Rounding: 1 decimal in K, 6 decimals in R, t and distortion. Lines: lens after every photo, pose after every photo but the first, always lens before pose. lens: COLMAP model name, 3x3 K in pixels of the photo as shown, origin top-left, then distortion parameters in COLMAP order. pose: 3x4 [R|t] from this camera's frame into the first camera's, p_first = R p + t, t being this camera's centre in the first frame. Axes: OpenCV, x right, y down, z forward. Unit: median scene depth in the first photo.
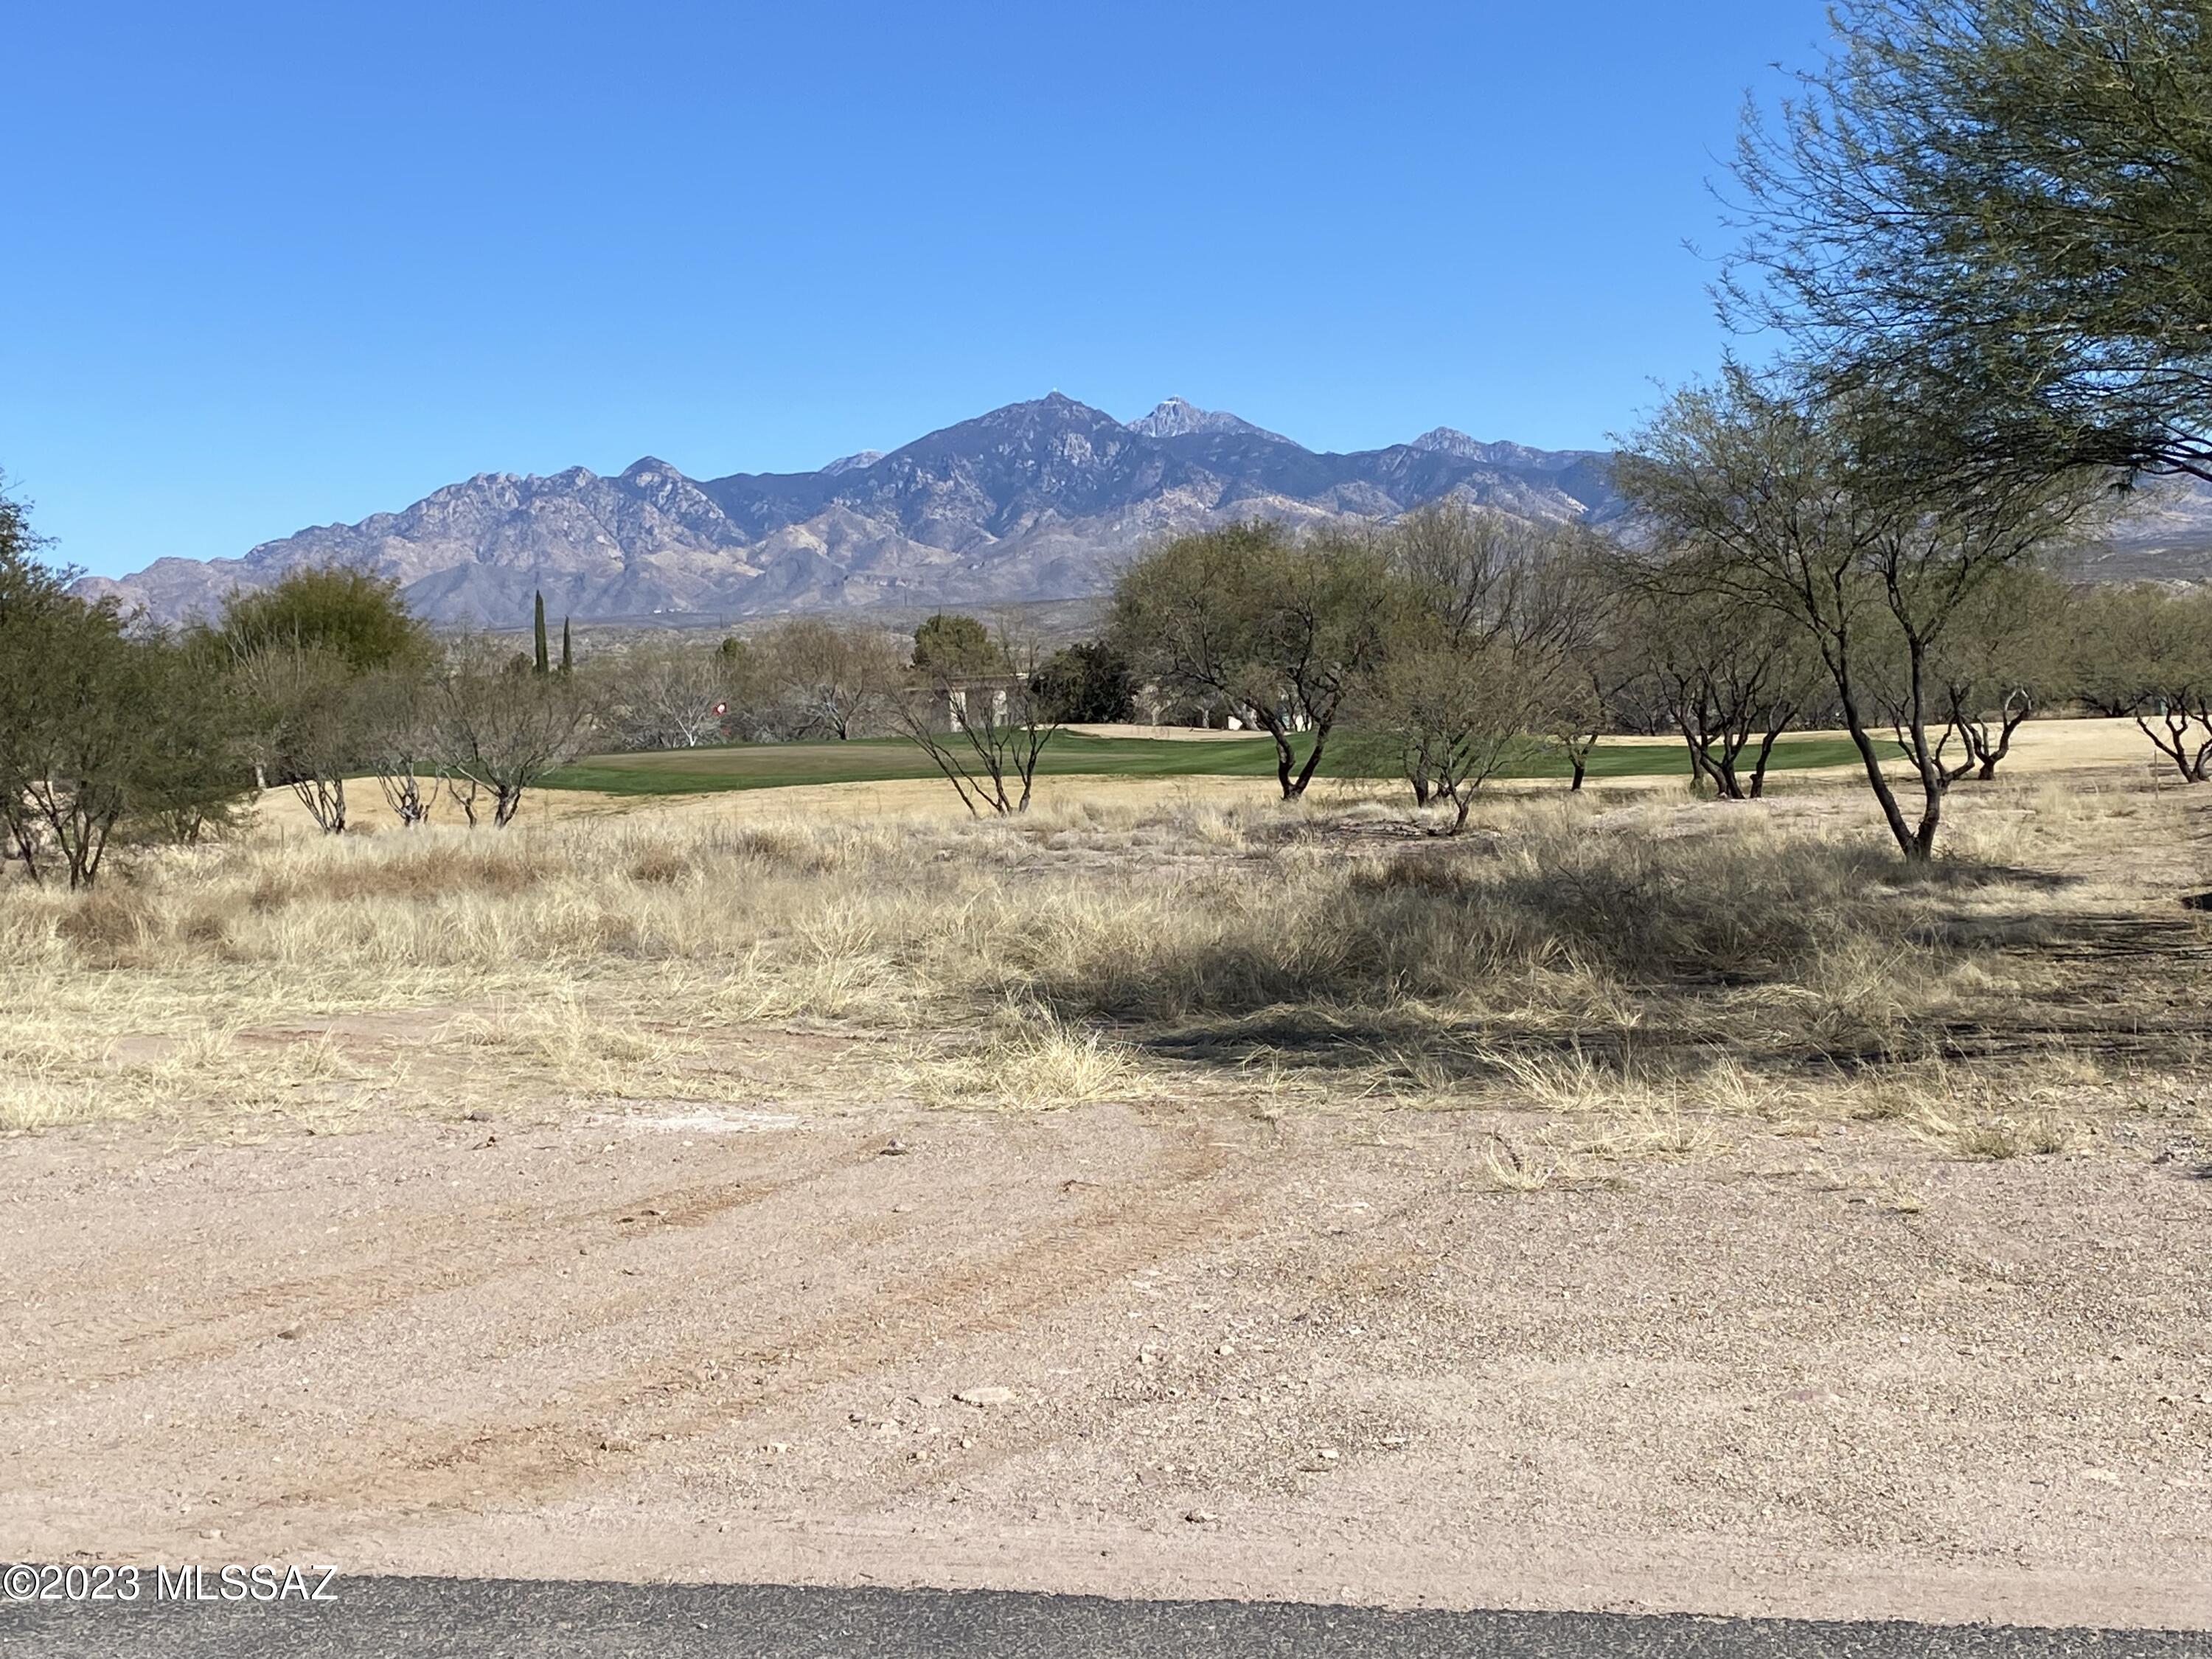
lens RADIAL K [[3052.5, 0, 1106.0], [0, 3052.5, 829.5], [0, 0, 1]] dist [0.128557, 0.013706]
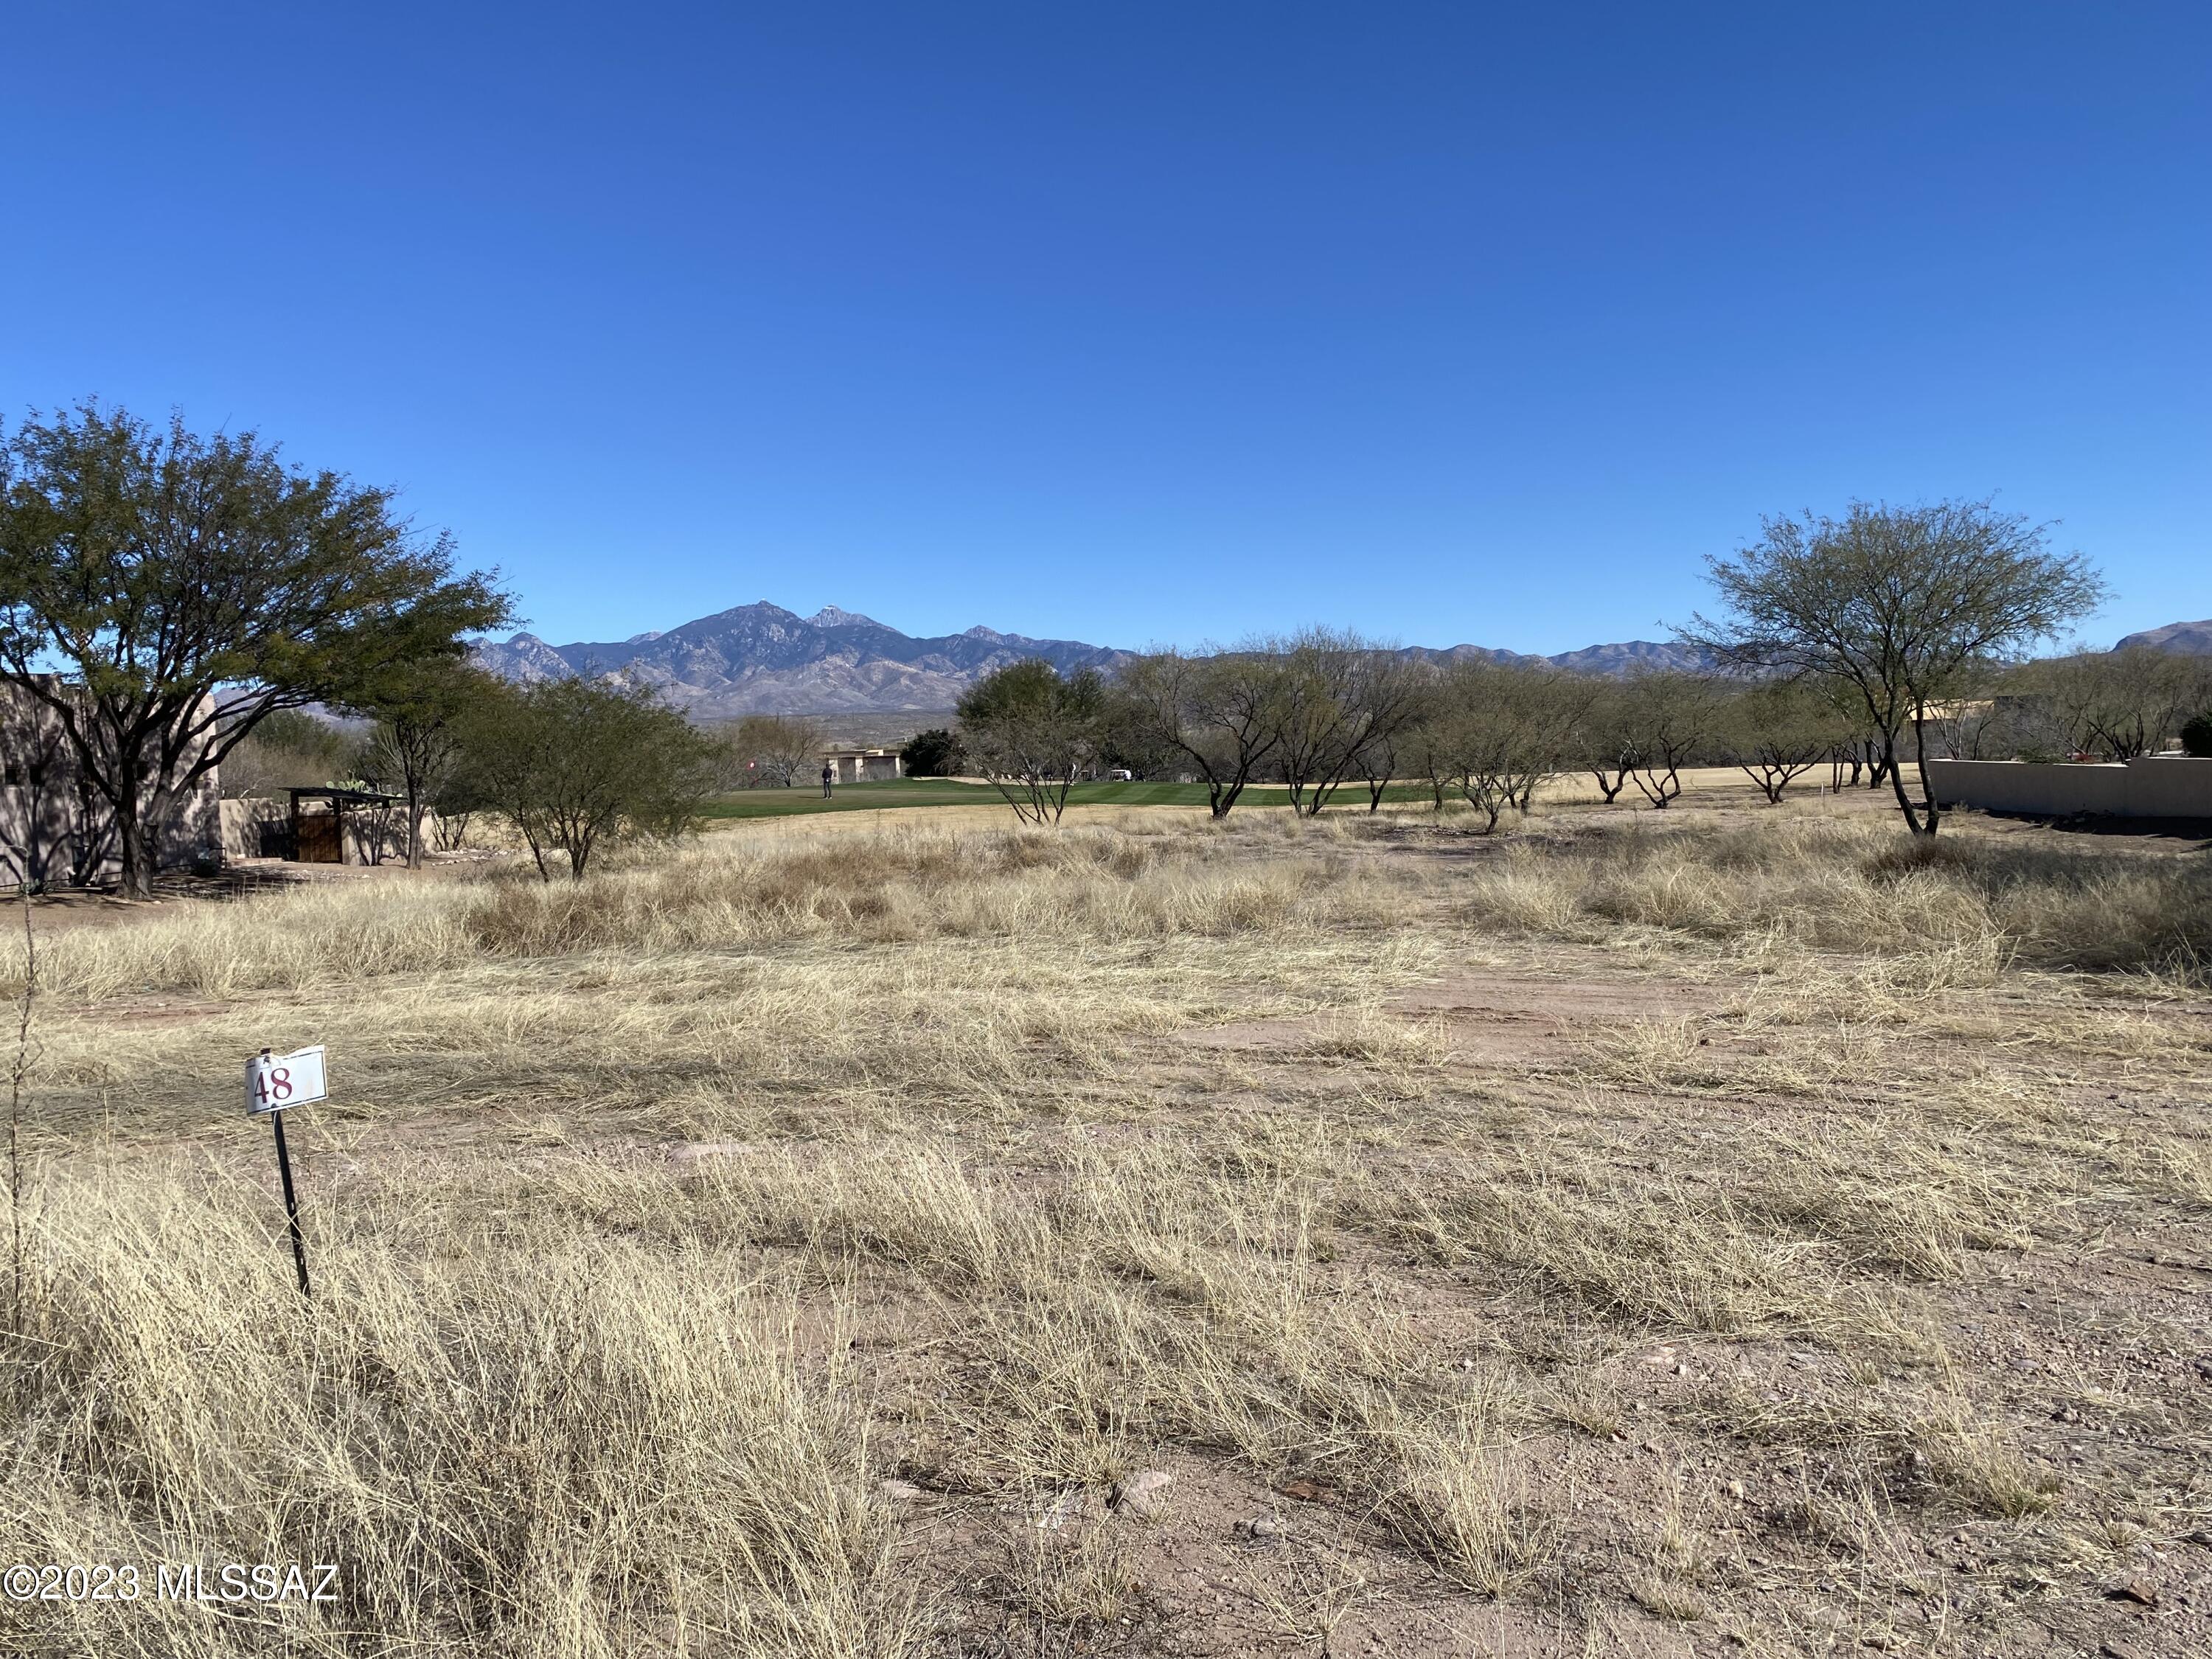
lens RADIAL K [[1662.2, 0, 1106.0], [0, 1662.2, 829.5], [0, 0, 1]] dist [0.156546, -0.239814]
pose [[0.982723, -0.004687, 0.185025, -0.076846], [0.006286, 0.999948, -0.008057, 0.001650], [-0.184977, 0.009081, 0.982701, 0.076133]]
